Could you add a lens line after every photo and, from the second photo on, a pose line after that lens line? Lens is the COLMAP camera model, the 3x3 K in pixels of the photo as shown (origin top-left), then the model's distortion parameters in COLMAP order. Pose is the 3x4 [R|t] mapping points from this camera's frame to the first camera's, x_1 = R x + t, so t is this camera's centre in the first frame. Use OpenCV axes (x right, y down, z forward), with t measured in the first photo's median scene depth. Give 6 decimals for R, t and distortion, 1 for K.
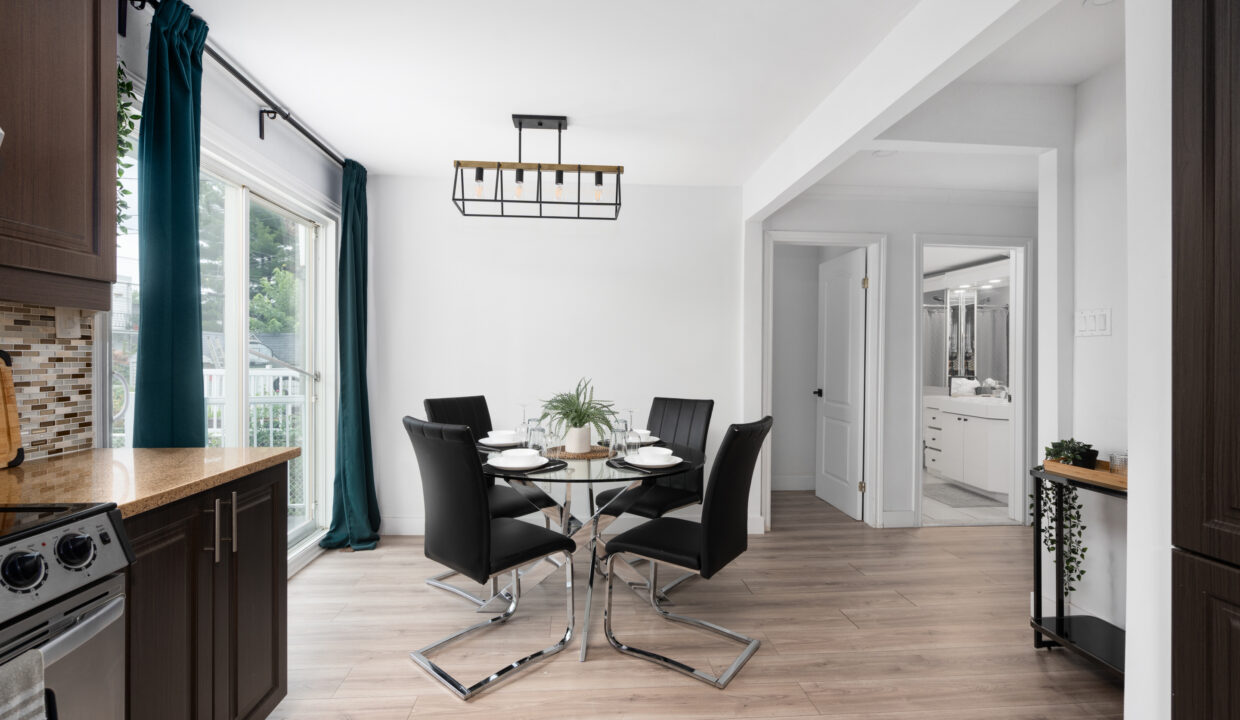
lens RADIAL K [[557.1, 0, 614.4], [0, 557.1, 360.1], [0, 0, 1]] dist [-0.008543, 0.000668]
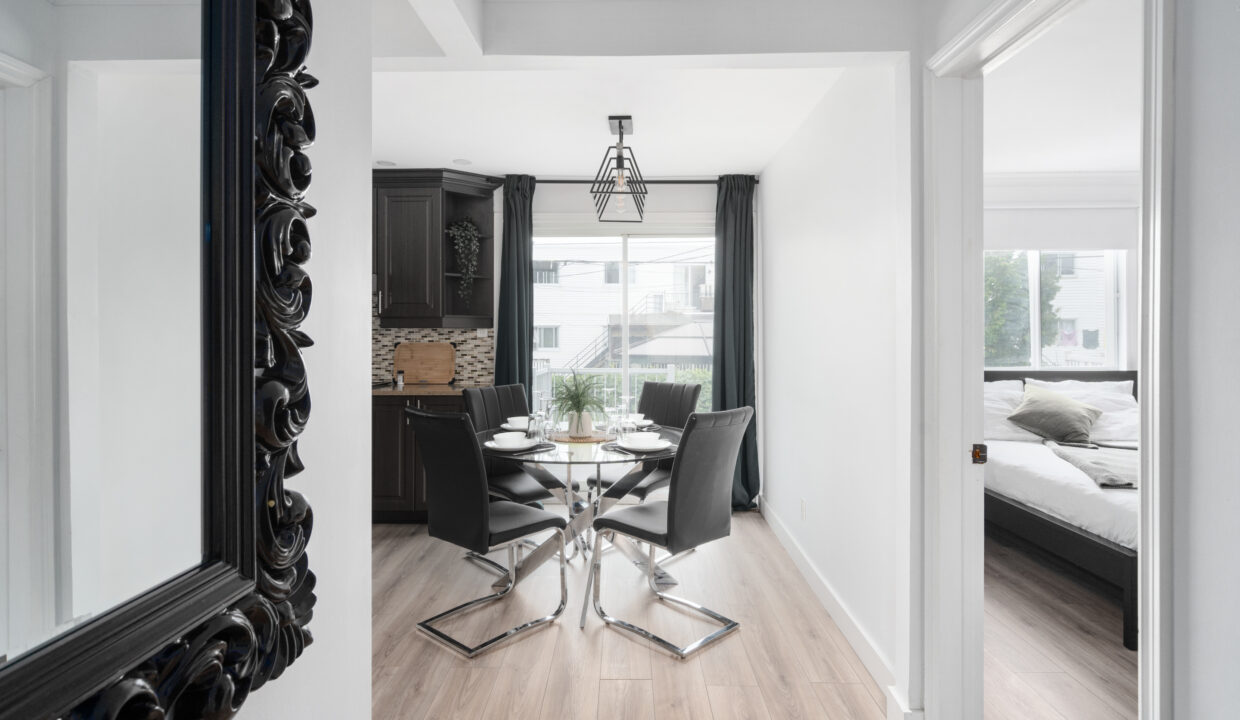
lens RADIAL K [[617.6, 0, 603.1], [0, 617.6, 336.7], [0, 0, 1]] dist [-0.001161, -0.000149]
pose [[-0.069953, -0.000236, -0.997550, 1.797456], [-0.002064, 0.999998, -0.000092, -0.044491], [0.997548, 0.002052, -0.069953, 1.789975]]
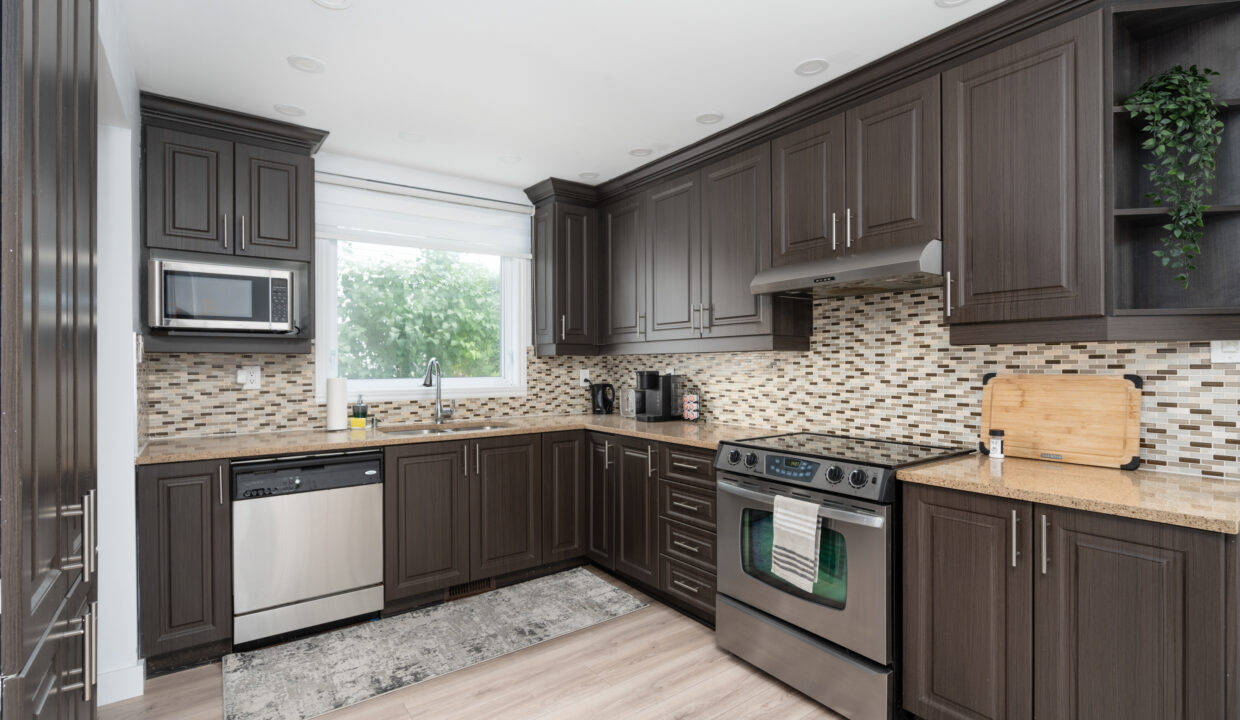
lens RADIAL K [[557.1, 0, 616.7], [0, 557.1, 363.9], [0, 0, 1]] dist [-0.008543, 0.000668]
pose [[-0.841630, -0.002058, -0.540051, 0.479822], [-0.001299, 0.999998, -0.001788, -0.035404], [0.540053, -0.000803, -0.841631, 1.275826]]
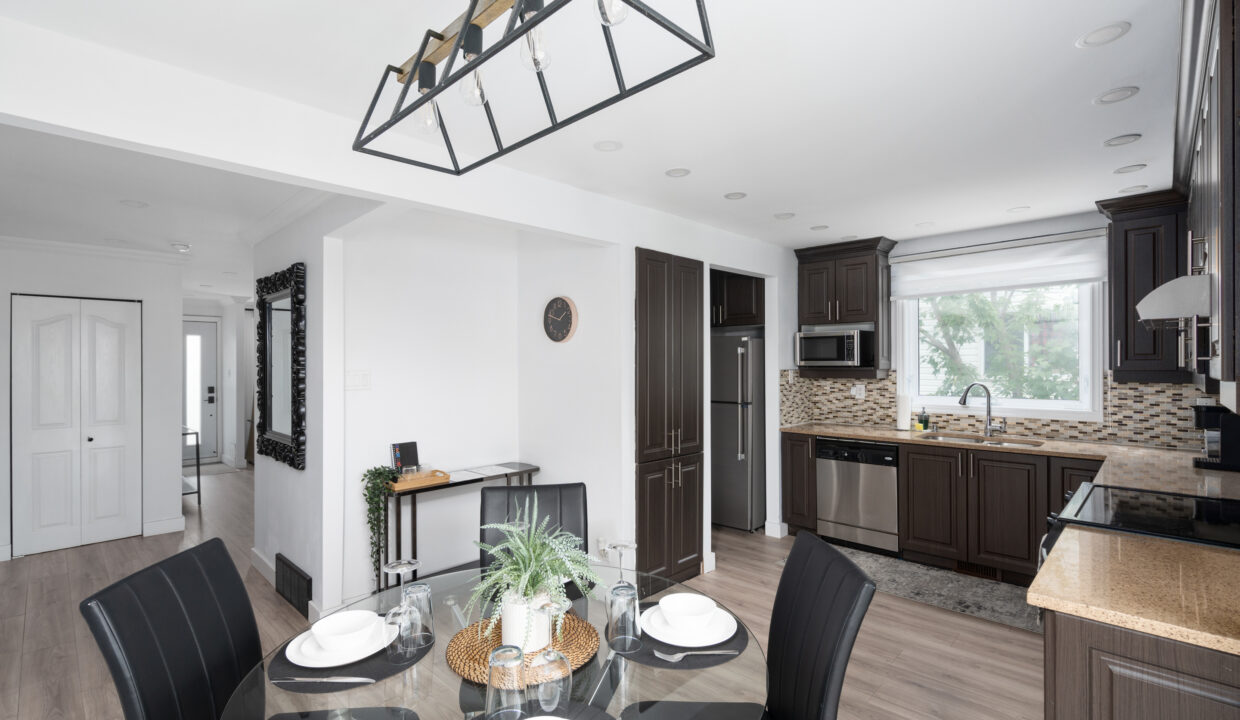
lens RADIAL K [[557.1, 0, 624.4], [0, 557.1, 360.0], [0, 0, 1]] dist [-0.008543, 0.000668]
pose [[-0.679386, 0.001797, 0.733779, -0.806791], [0.000278, 0.999998, -0.002192, -0.153225], [-0.733781, -0.001285, -0.679385, 2.066737]]
